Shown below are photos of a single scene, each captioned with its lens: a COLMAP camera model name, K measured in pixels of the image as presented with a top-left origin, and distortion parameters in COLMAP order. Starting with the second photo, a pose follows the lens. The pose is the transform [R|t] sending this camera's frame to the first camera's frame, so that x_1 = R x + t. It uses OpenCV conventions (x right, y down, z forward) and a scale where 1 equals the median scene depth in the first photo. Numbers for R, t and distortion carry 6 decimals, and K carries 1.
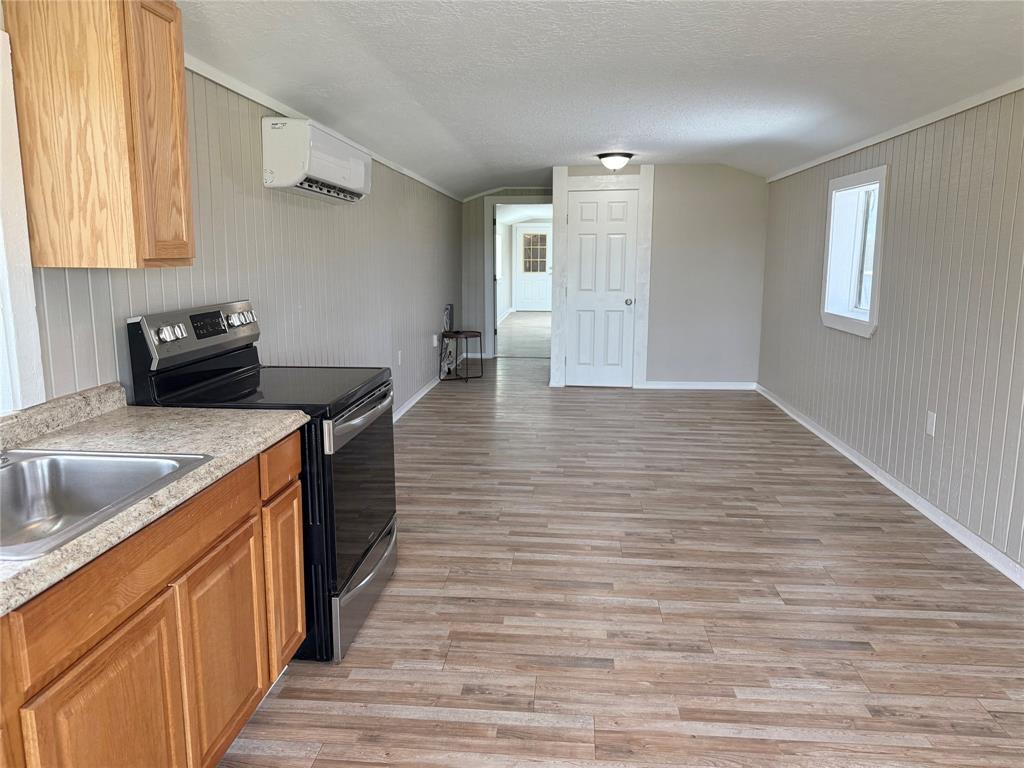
lens RADIAL K [[708.8, 0, 510.1], [0, 708.8, 368.6], [0, 0, 1]] dist [0.055052, -0.086739]
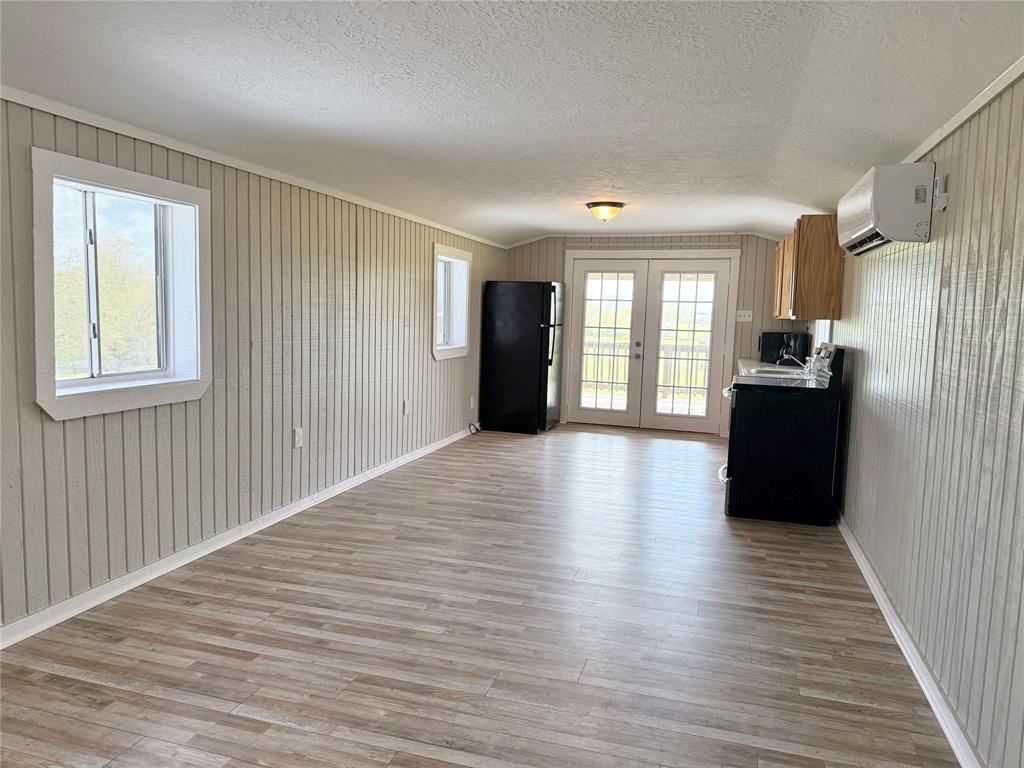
lens RADIAL K [[708.8, 0, 510.1], [0, 708.8, 368.6], [0, 0, 1]] dist [0.055052, -0.086739]
pose [[-0.977038, -0.048737, 0.207416, -0.018456], [0.002662, 0.970619, 0.240607, -0.497806], [-0.213049, 0.235634, -0.948202, 3.082092]]
